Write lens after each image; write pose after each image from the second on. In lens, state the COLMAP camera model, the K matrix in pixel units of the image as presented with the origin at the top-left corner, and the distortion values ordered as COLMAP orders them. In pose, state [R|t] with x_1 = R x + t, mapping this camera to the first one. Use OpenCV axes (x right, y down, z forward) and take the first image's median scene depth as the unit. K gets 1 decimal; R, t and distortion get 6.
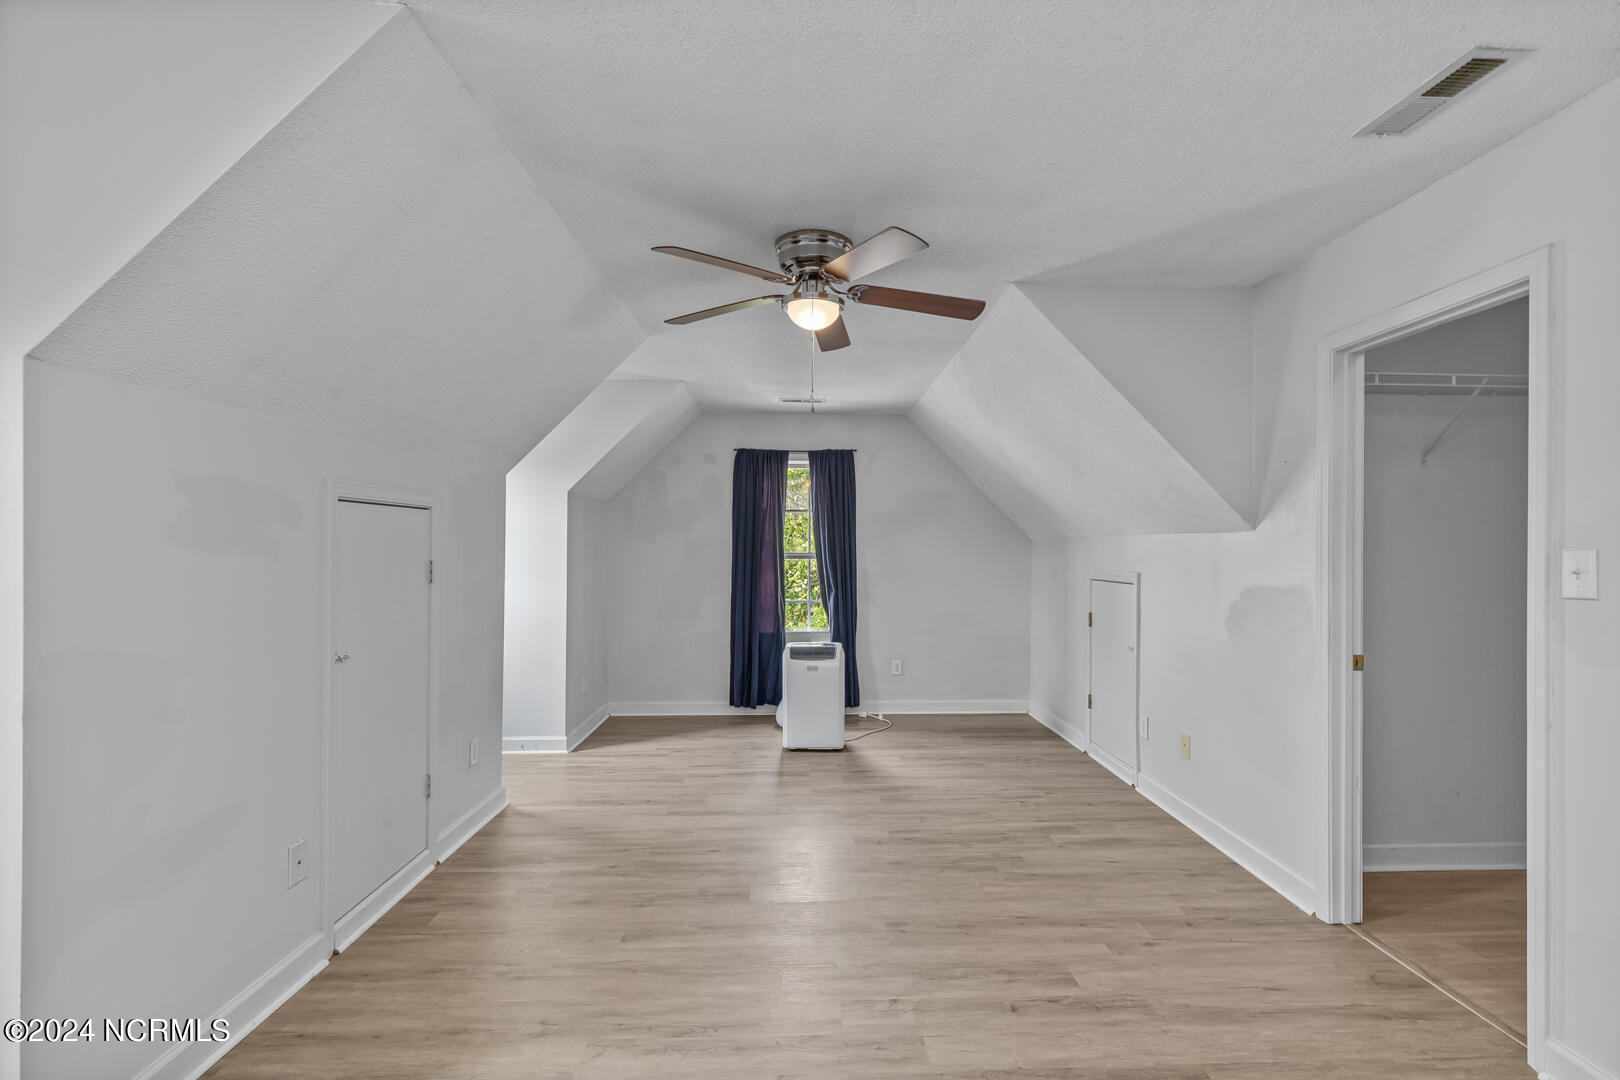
lens RADIAL K [[737.7, 0, 818.5], [0, 737.7, 545.2], [0, 0, 1]] dist [0.015988, -0.001801]
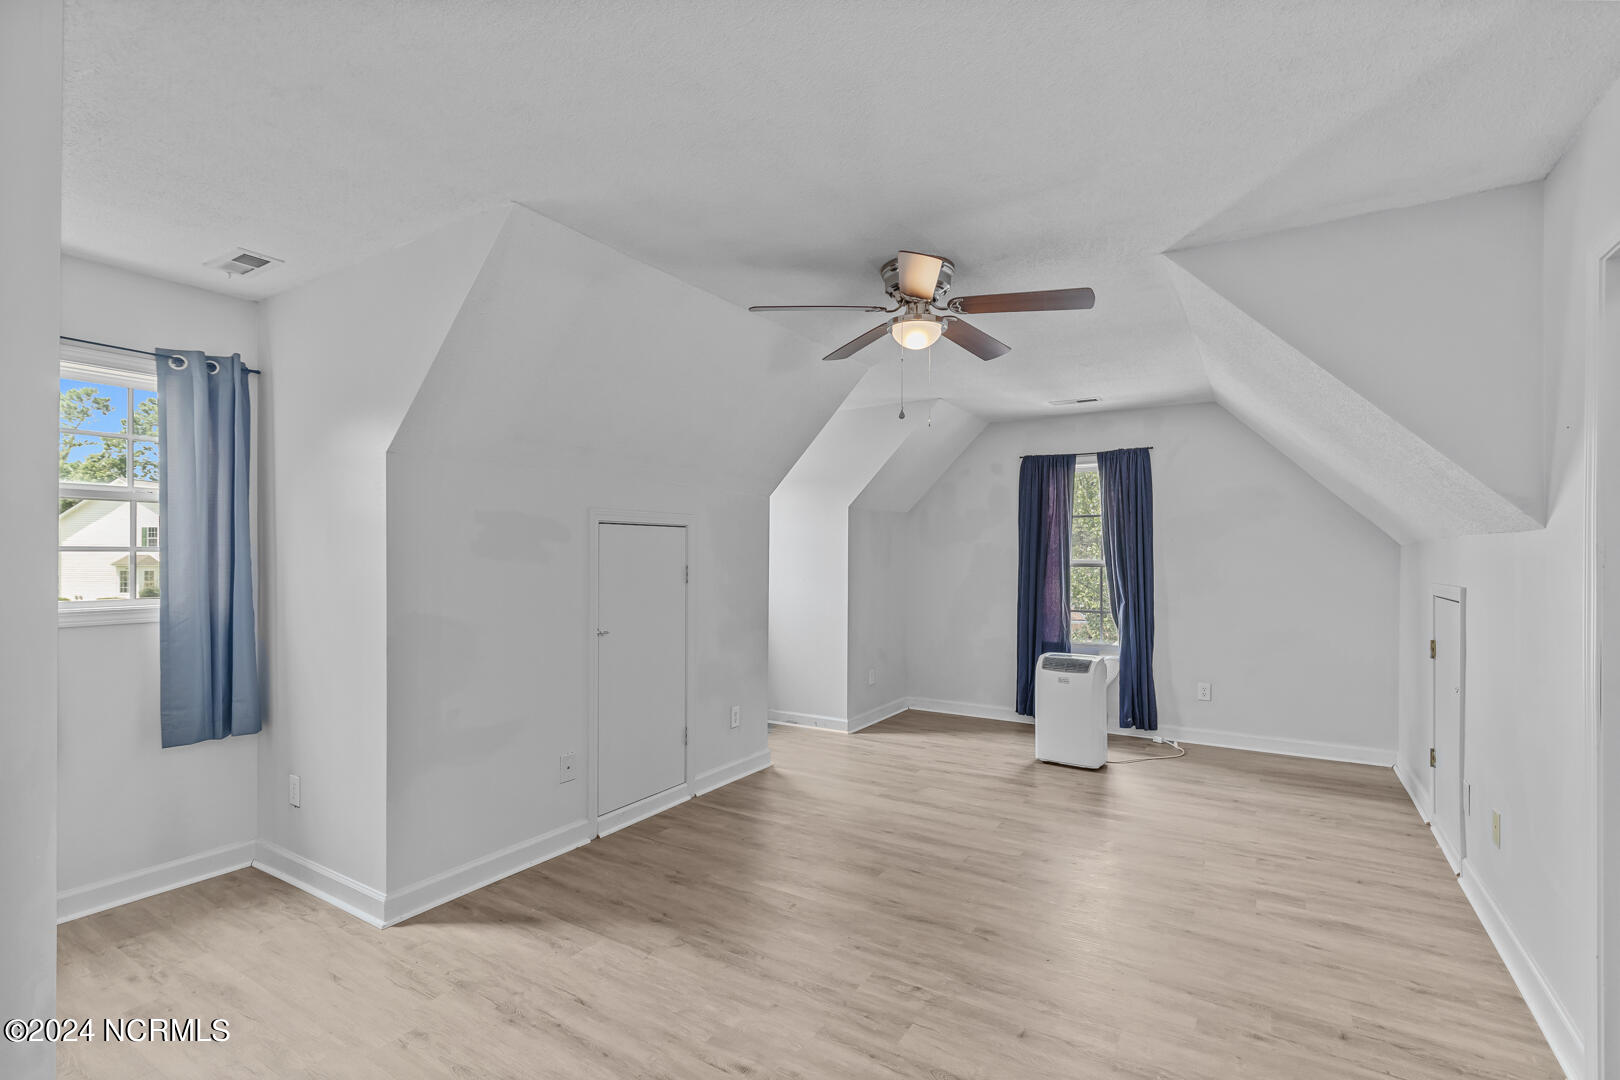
lens RADIAL K [[737.7, 0, 835.0], [0, 737.7, 552.4], [0, 0, 1]] dist [0.015988, -0.001801]
pose [[0.833170, -0.005587, -0.552988, 0.306169], [0.004702, 0.999984, -0.003018, 0.001449], [0.552997, -0.000086, 0.833184, 0.034054]]
